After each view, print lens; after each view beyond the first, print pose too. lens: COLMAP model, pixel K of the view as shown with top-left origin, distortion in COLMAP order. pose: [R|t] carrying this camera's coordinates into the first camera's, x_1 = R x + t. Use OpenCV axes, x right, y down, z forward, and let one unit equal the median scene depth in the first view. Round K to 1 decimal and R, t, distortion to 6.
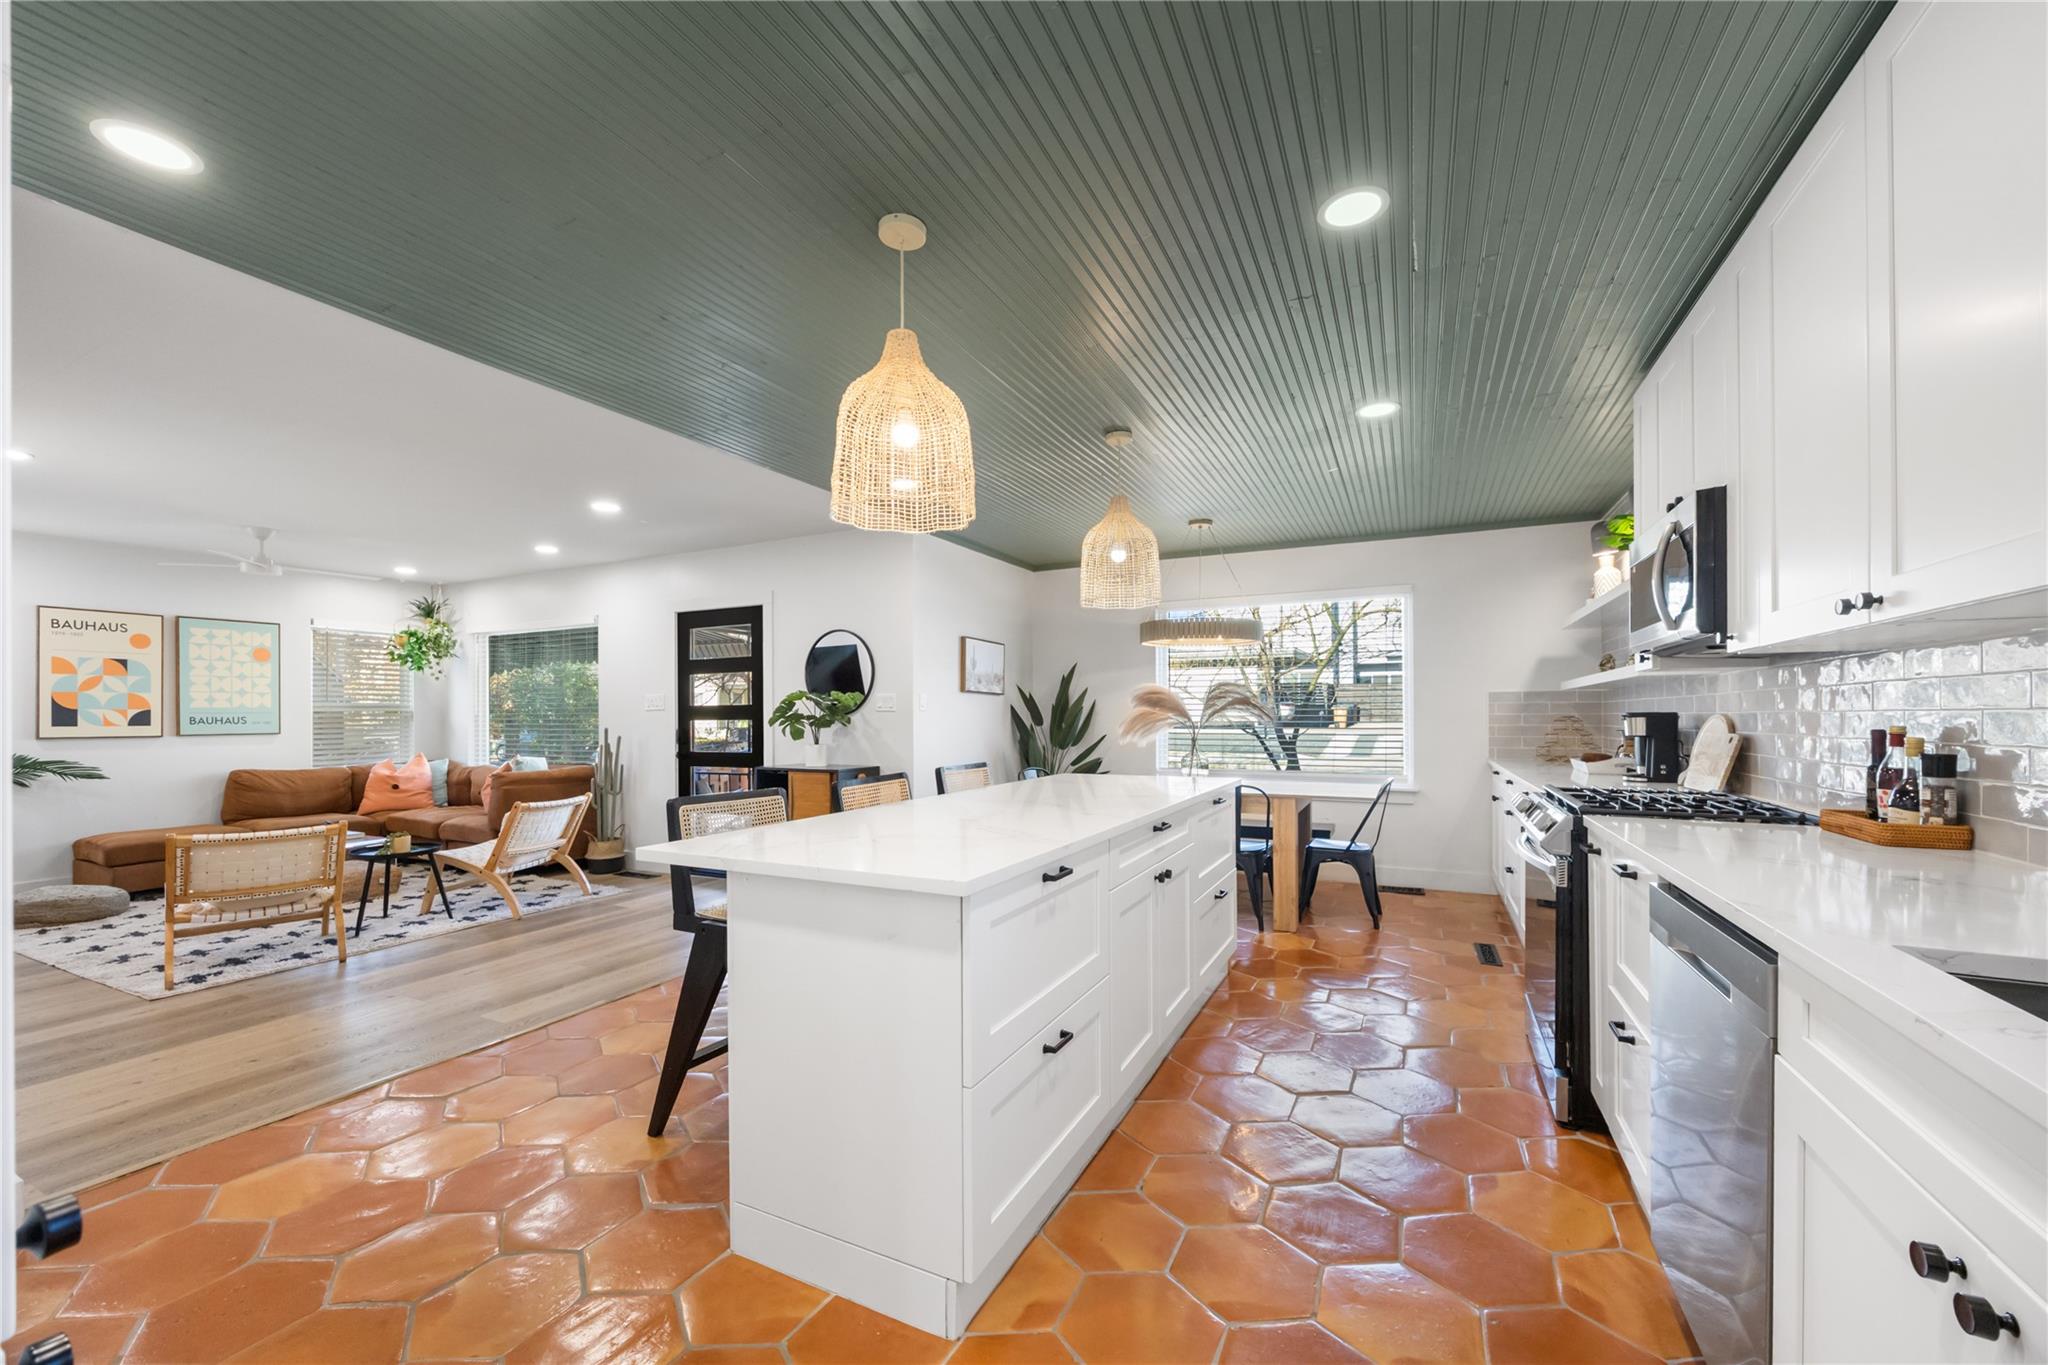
lens RADIAL K [[792.6, 0, 1027.9], [0, 792.6, 713.6], [0, 0, 1]] dist [0.000041, -0.001086]
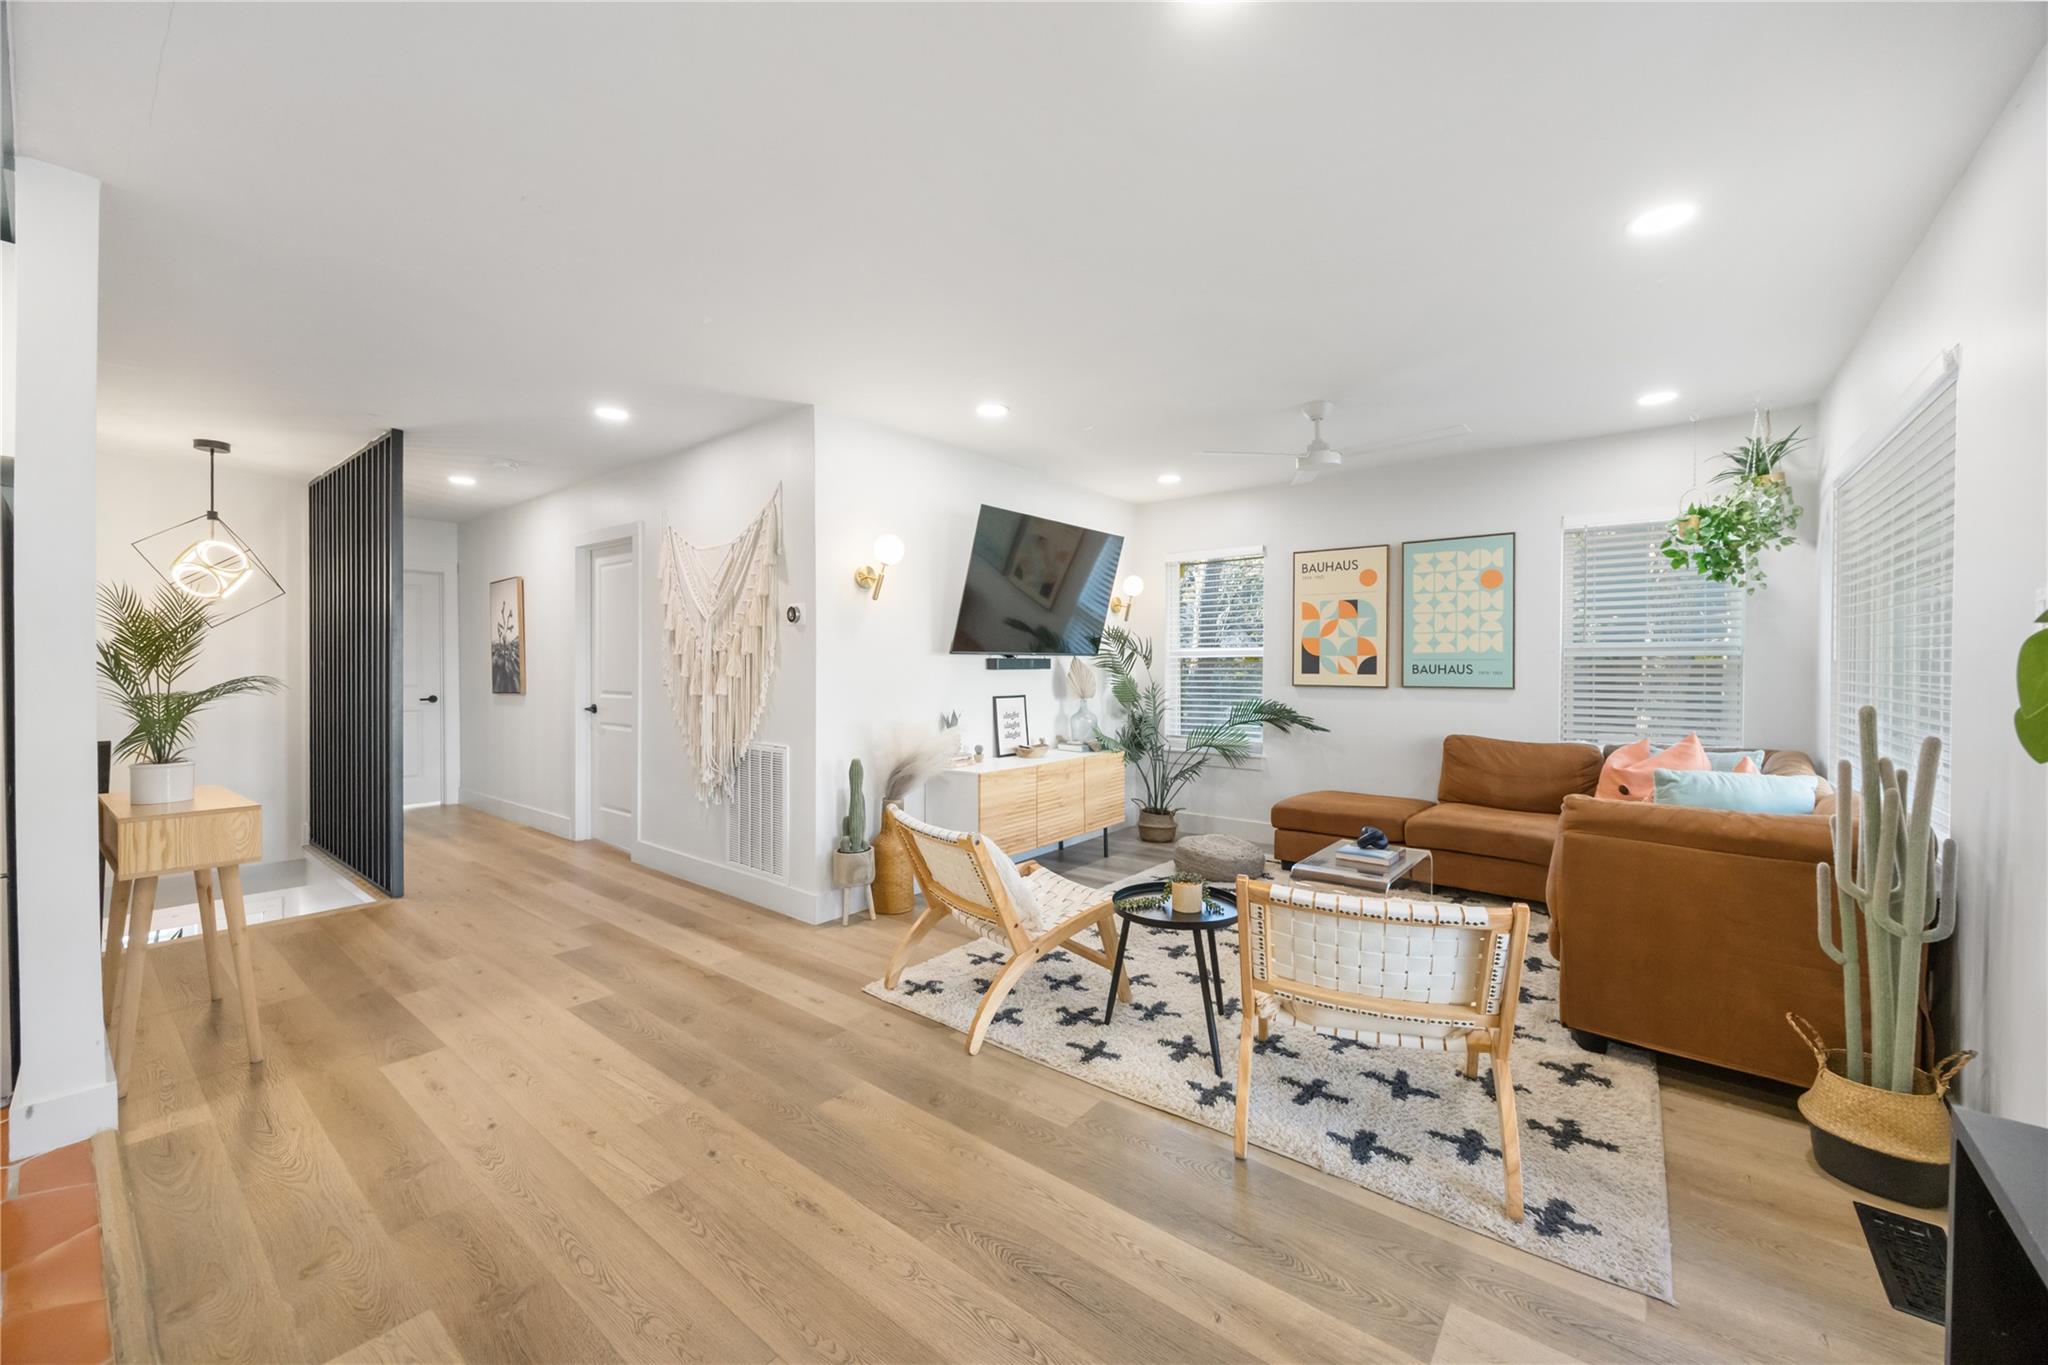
lens RADIAL K [[792.6, 0, 1008.6], [0, 792.6, 665.6], [0, 0, 1]] dist [0.000041, -0.001086]
pose [[-0.223177, 0.006173, -0.974758, -0.166621], [0.000698, 0.999981, 0.006173, 0.000182], [0.974778, 0.000697, -0.223177, 0.756774]]
